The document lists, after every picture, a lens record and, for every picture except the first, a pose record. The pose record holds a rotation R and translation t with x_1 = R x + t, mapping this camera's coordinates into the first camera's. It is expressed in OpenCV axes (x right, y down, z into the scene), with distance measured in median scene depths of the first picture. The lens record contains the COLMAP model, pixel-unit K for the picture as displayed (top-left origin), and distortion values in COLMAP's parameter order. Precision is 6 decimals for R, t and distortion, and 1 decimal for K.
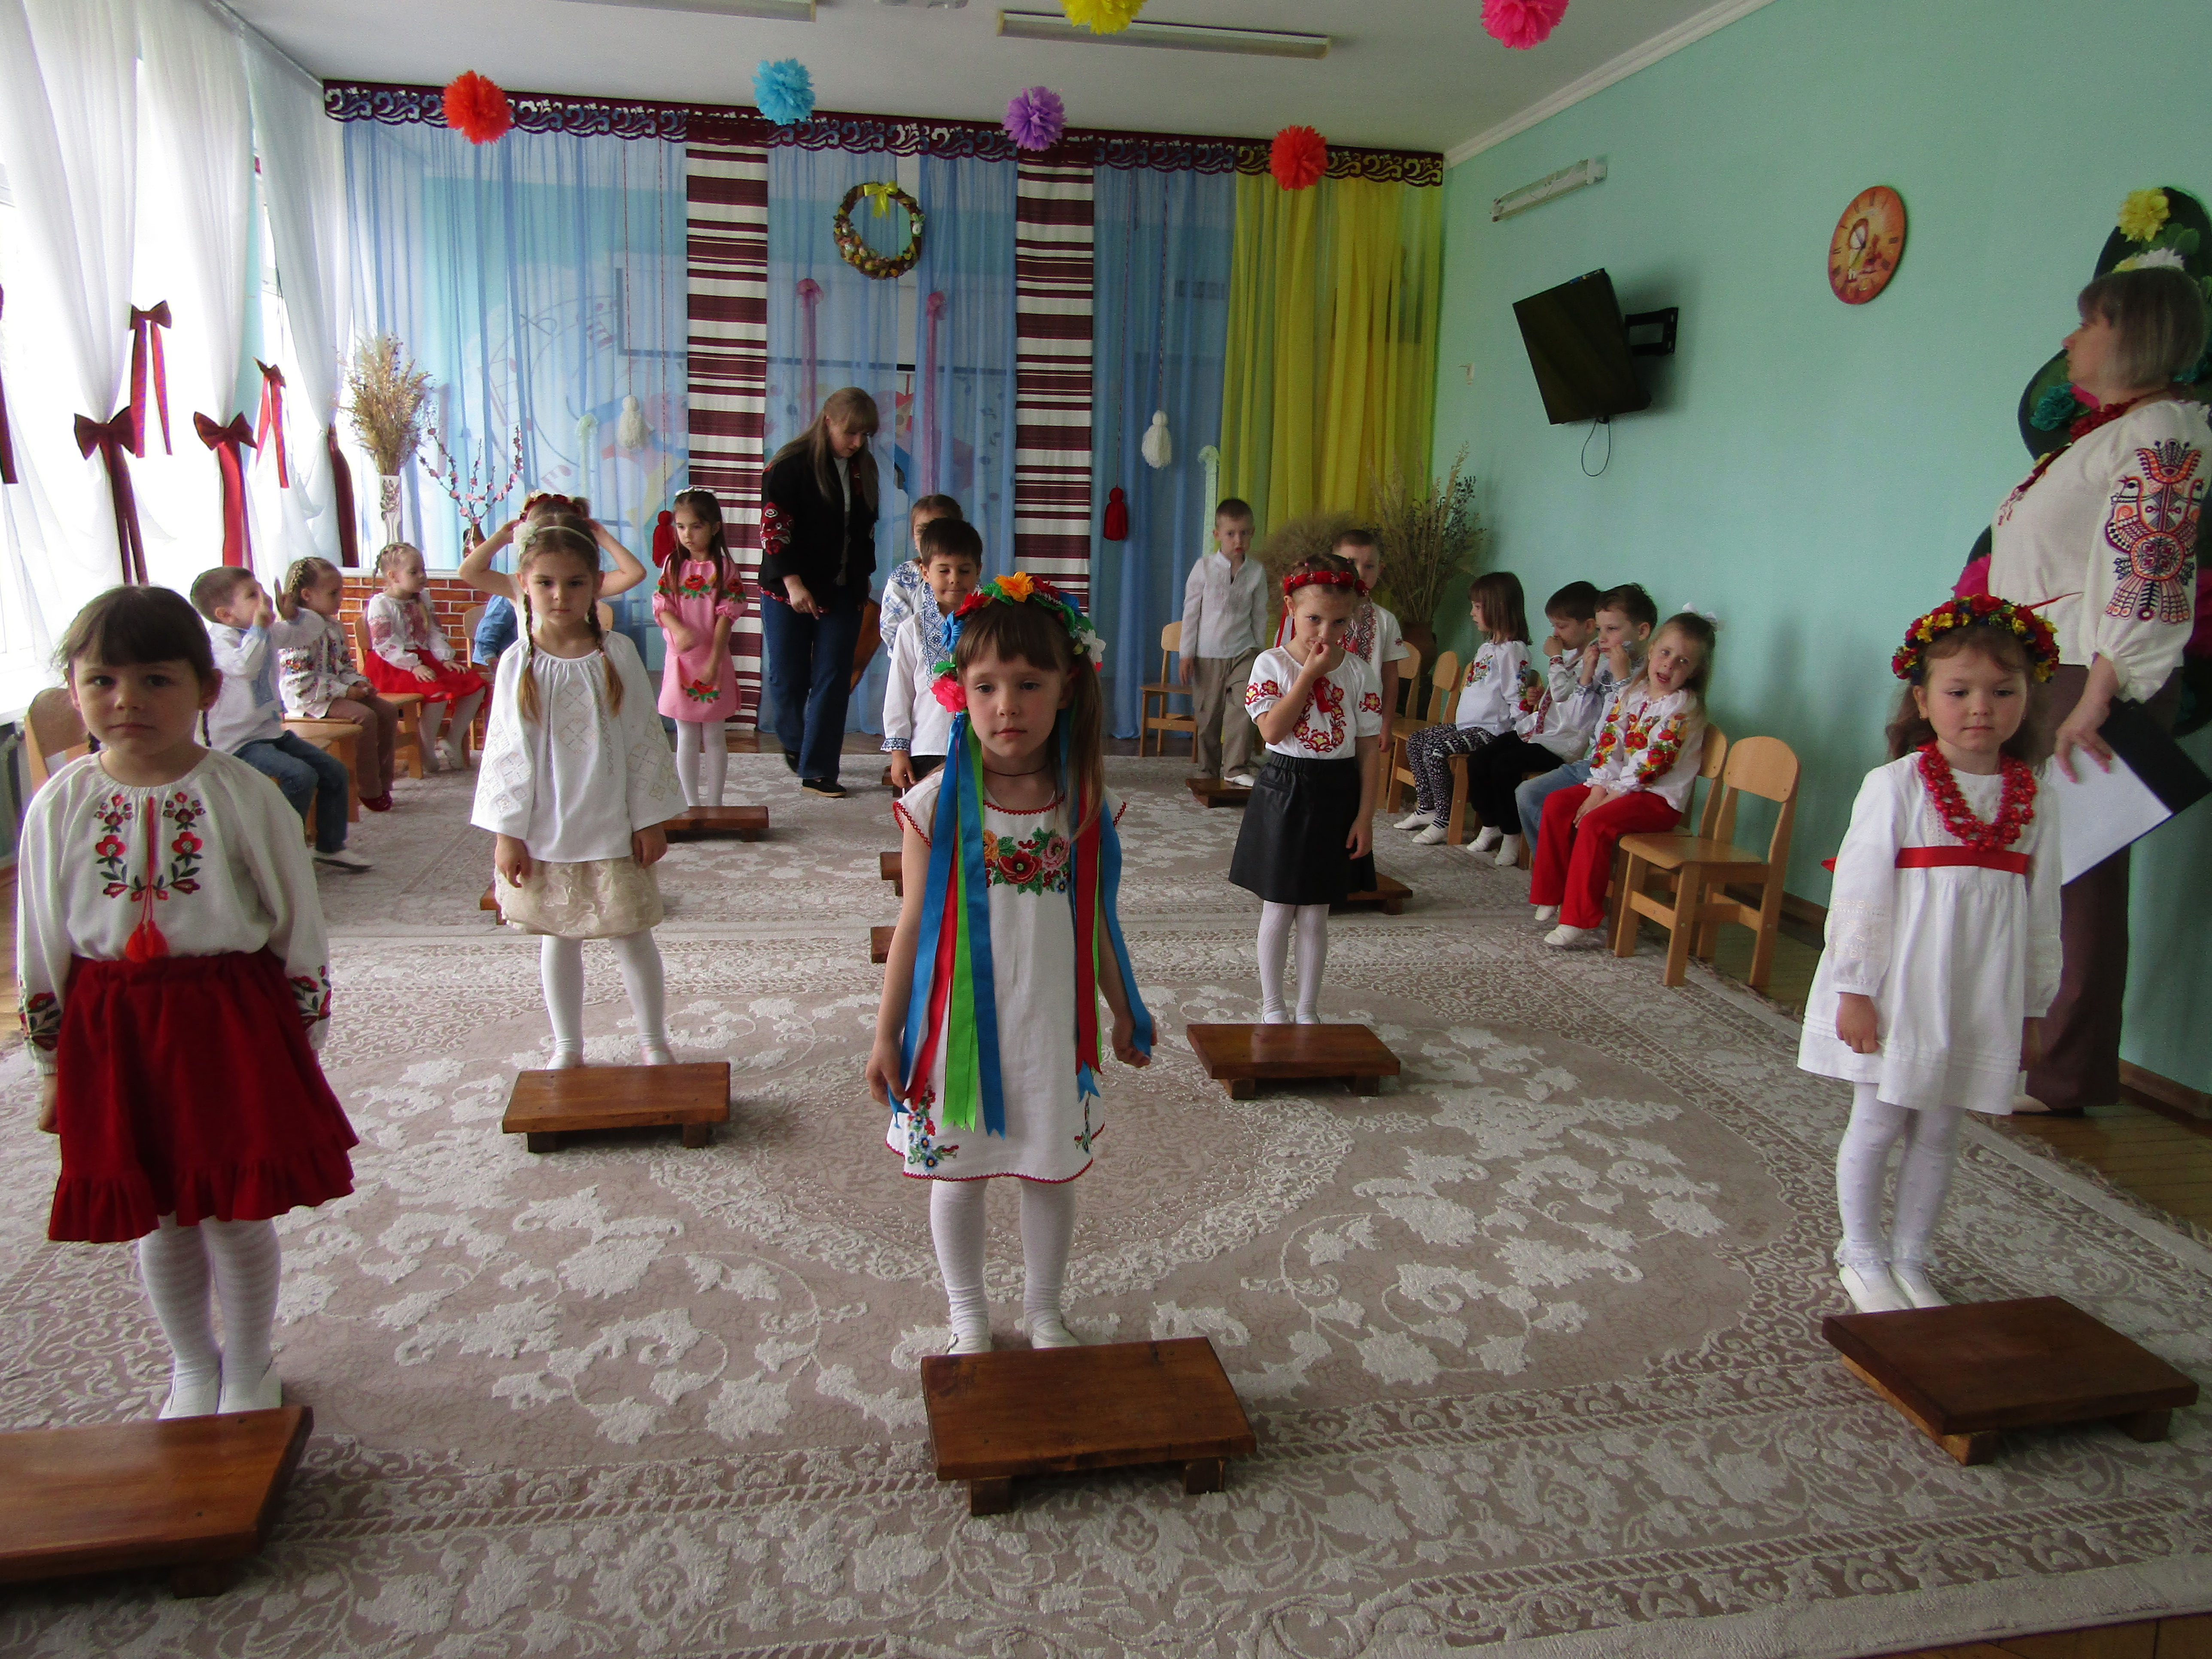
lens RADIAL K [[1556.8, 0, 1097.5], [0, 1556.8, 830.7], [0, 0, 1]] dist [-0.012460, 0.001959]
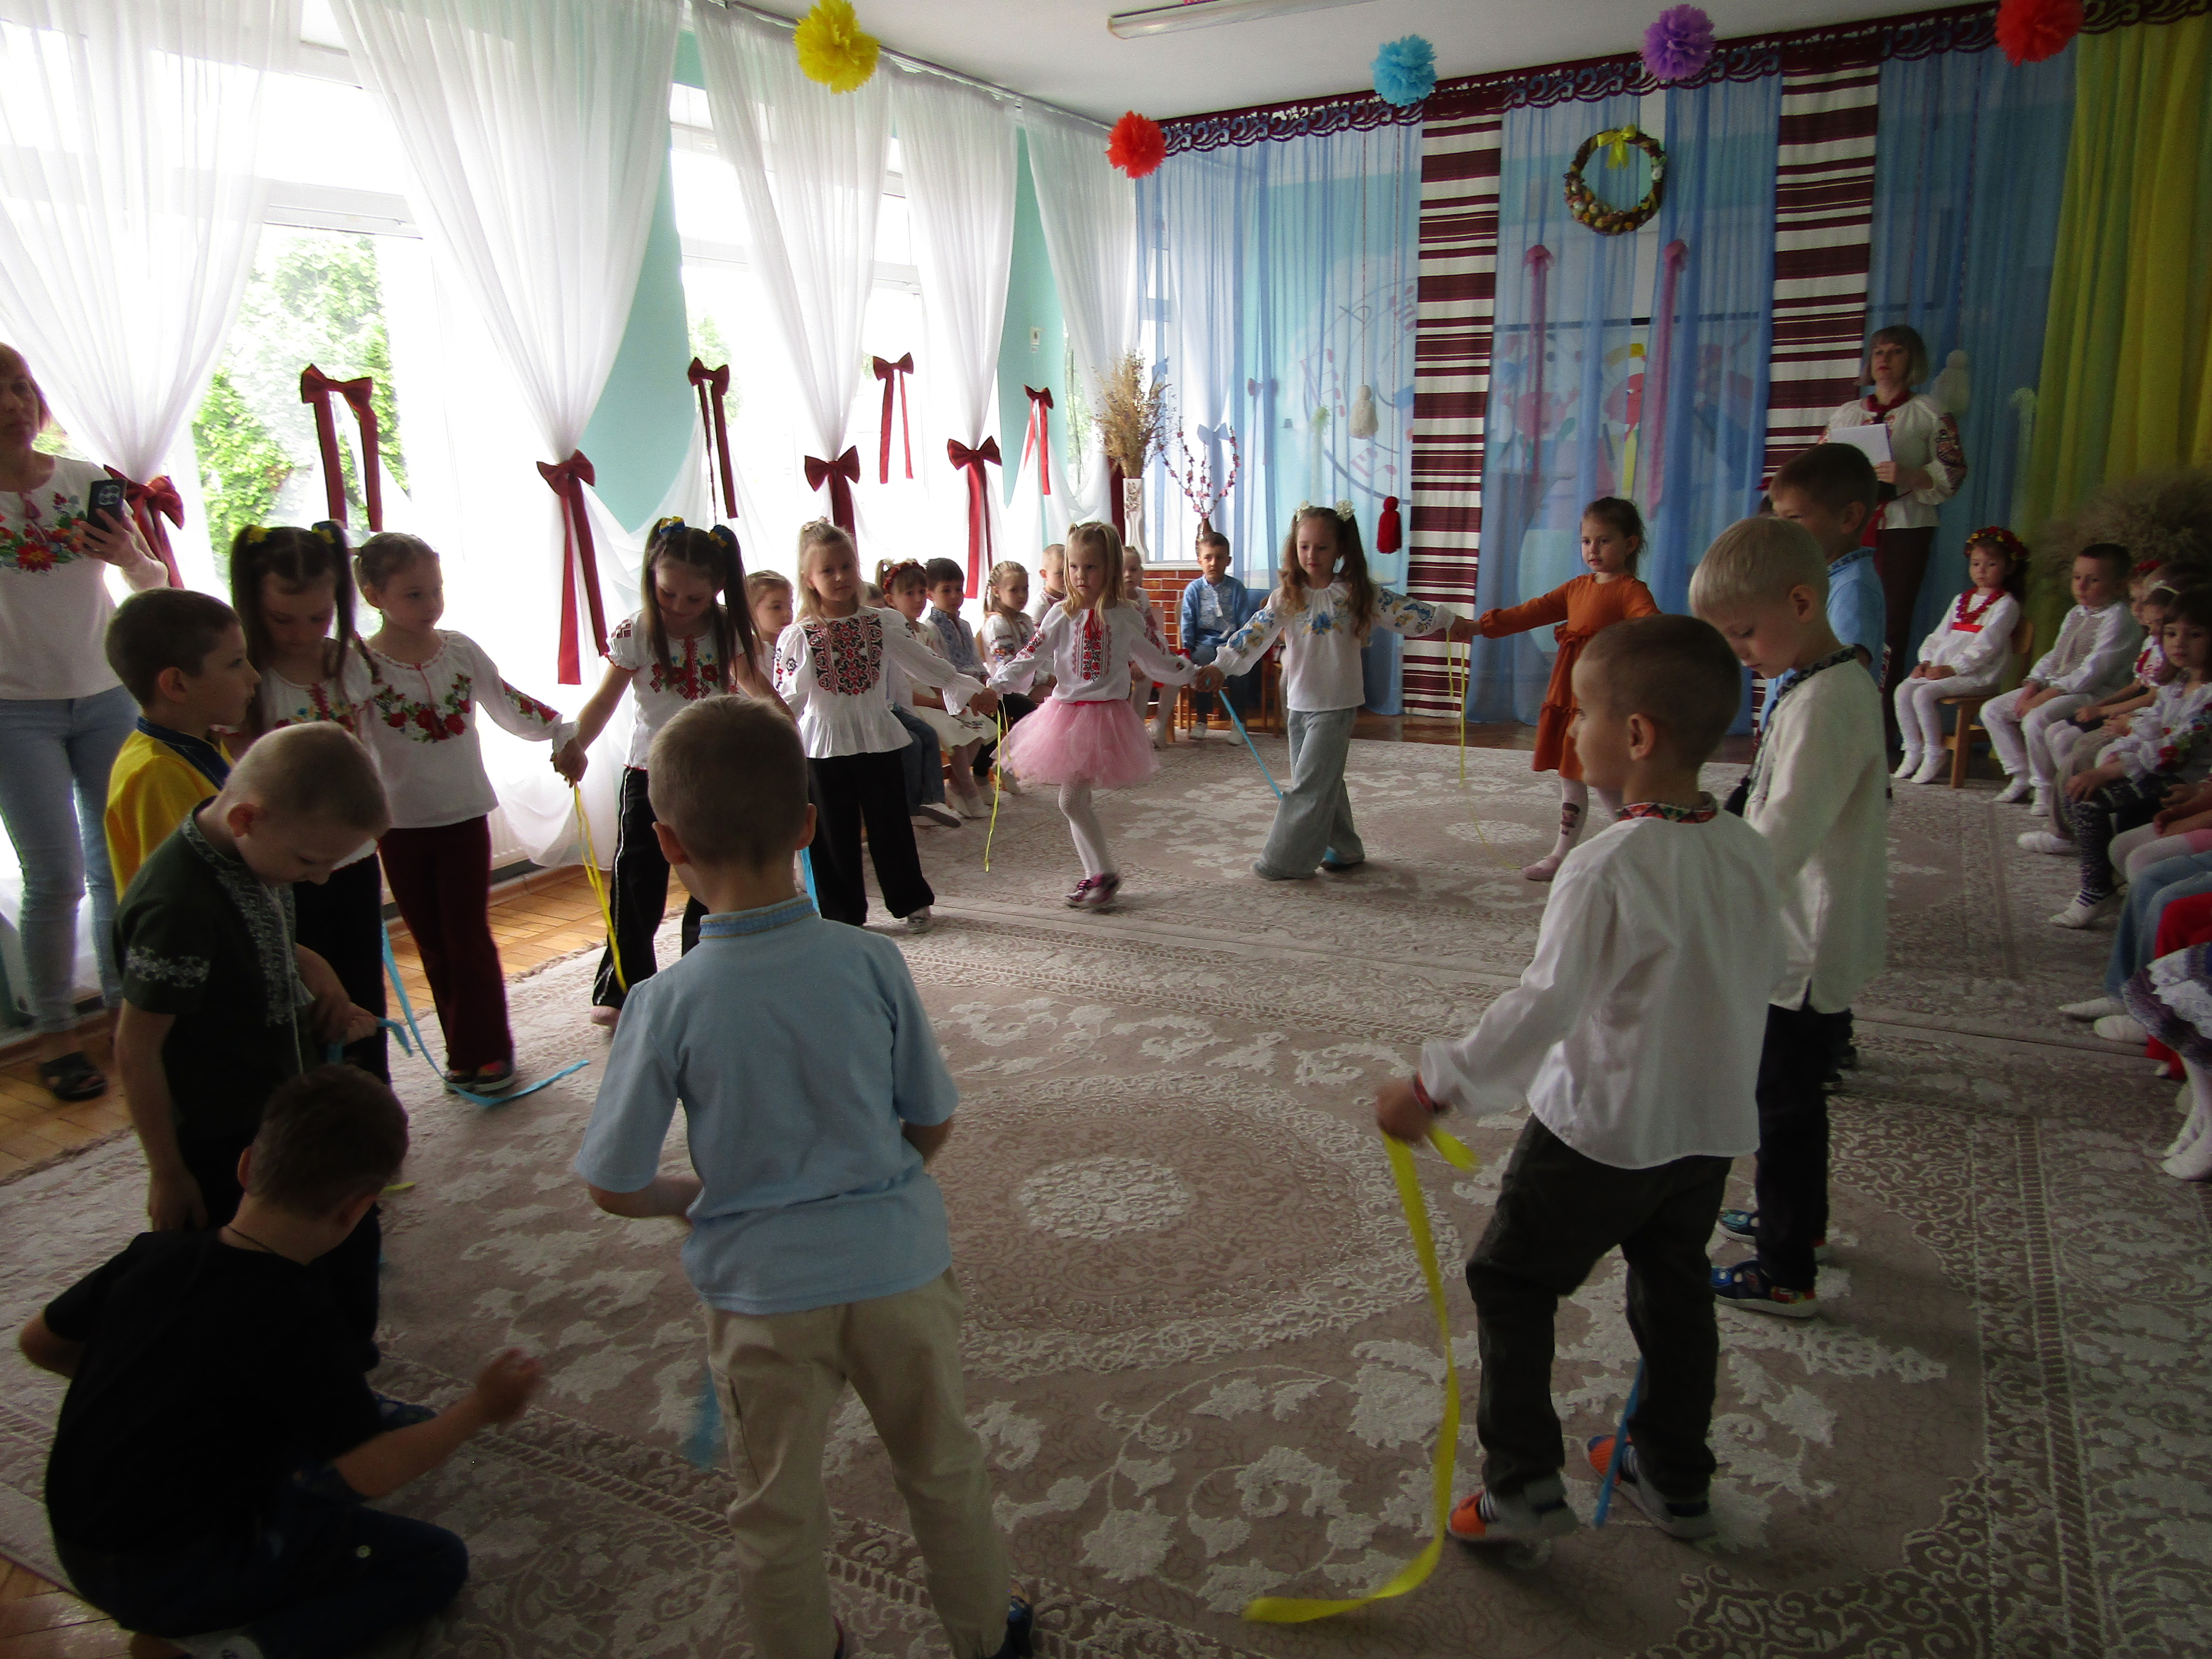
lens RADIAL K [[1556.8, 0, 1110.9], [0, 1556.8, 825.5], [0, 0, 1]] dist [-0.012460, 0.001959]
pose [[0.792094, 0.089580, -0.603790, 0.220931], [-0.072090, 0.995979, 0.053193, -0.036447], [0.606127, 0.001394, 0.795367, 0.095036]]
